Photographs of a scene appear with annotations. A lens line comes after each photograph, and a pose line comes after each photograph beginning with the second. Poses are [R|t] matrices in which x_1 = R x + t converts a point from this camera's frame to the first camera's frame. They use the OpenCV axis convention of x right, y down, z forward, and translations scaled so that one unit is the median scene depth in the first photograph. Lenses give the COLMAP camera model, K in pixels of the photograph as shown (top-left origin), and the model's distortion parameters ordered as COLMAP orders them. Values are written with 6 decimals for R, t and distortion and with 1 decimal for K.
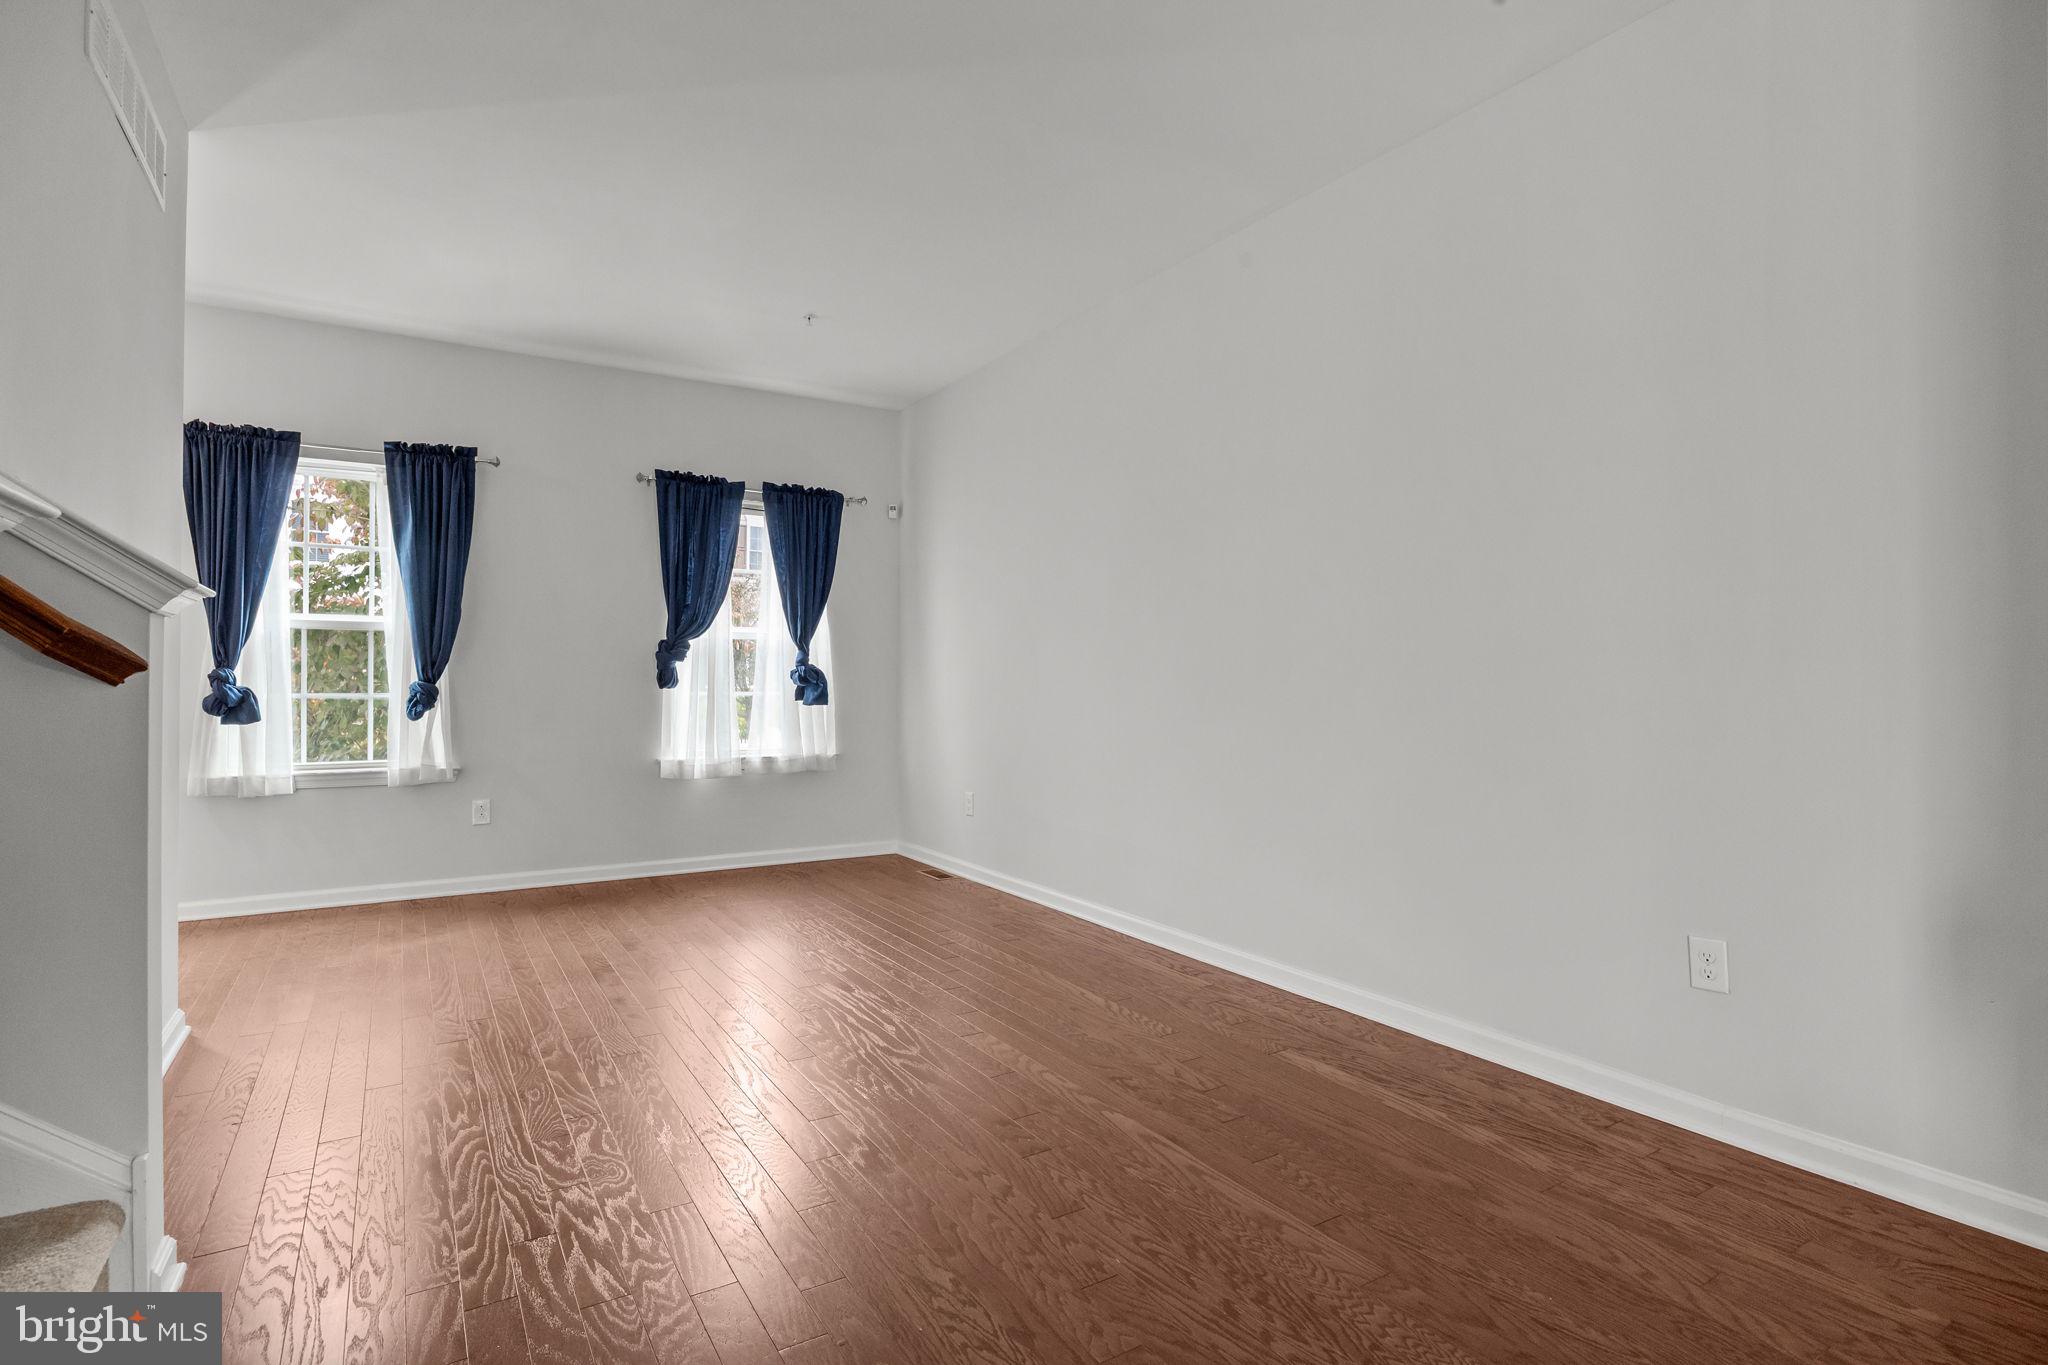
lens RADIAL K [[1022.7, 0, 1019.2], [0, 1022.7, 677.7], [0, 0, 1]] dist [0.000387, -0.000198]
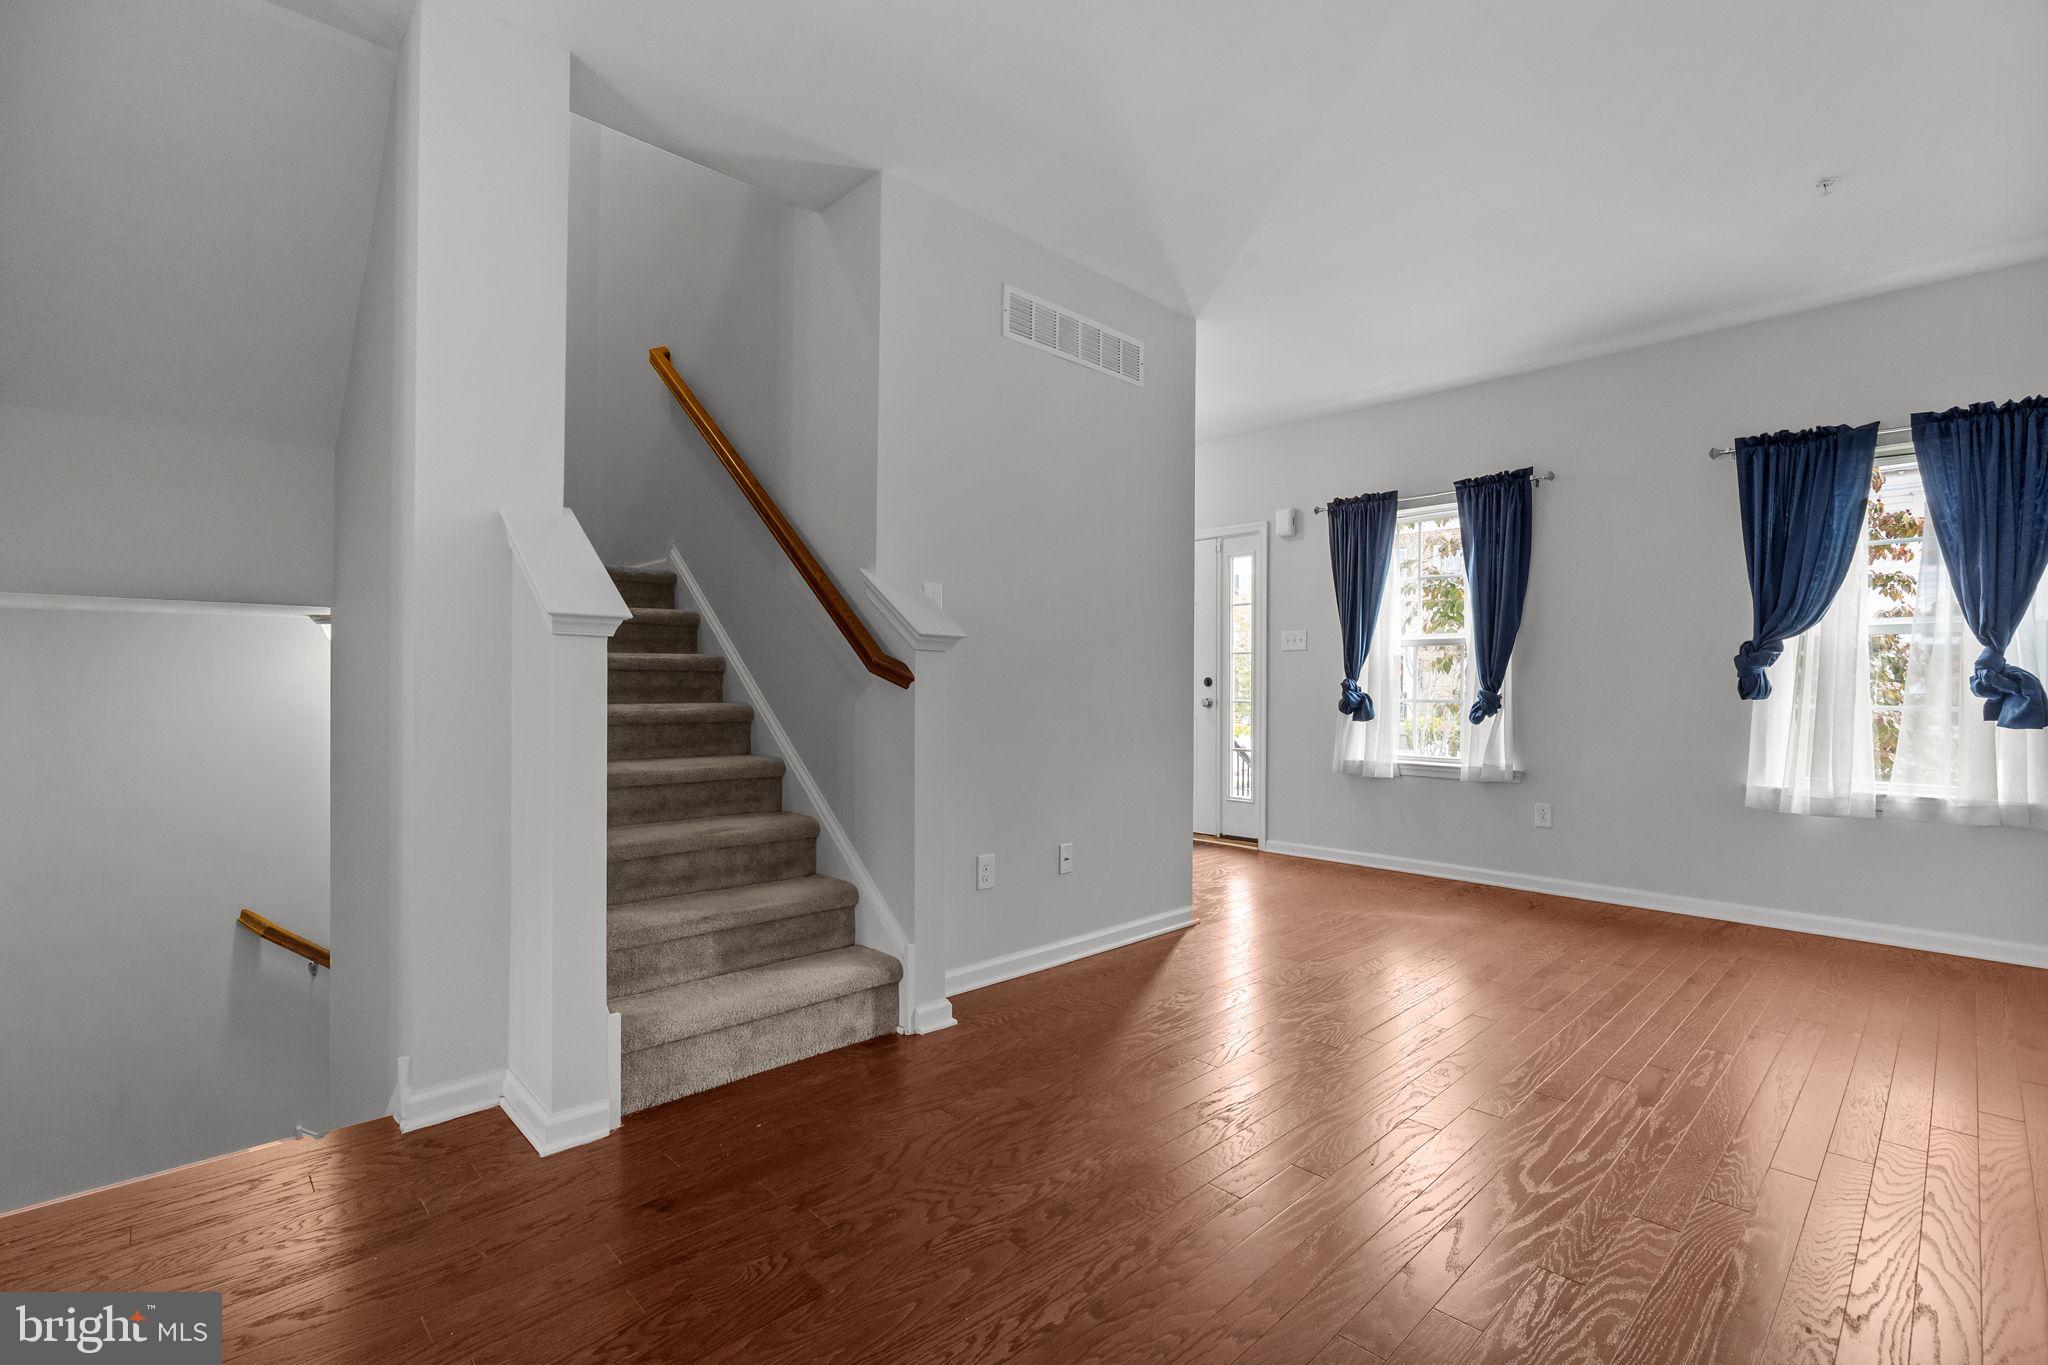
lens RADIAL K [[923.5, 0, 1032.8], [0, 923.5, 691.6], [0, 0, 1]] dist [-0.016642, -0.000009]
pose [[0.207845, 0.007287, -0.978135, 0.265253], [-0.001126, 0.999973, 0.007210, -0.000629], [0.978161, -0.000397, 0.207848, 0.283592]]
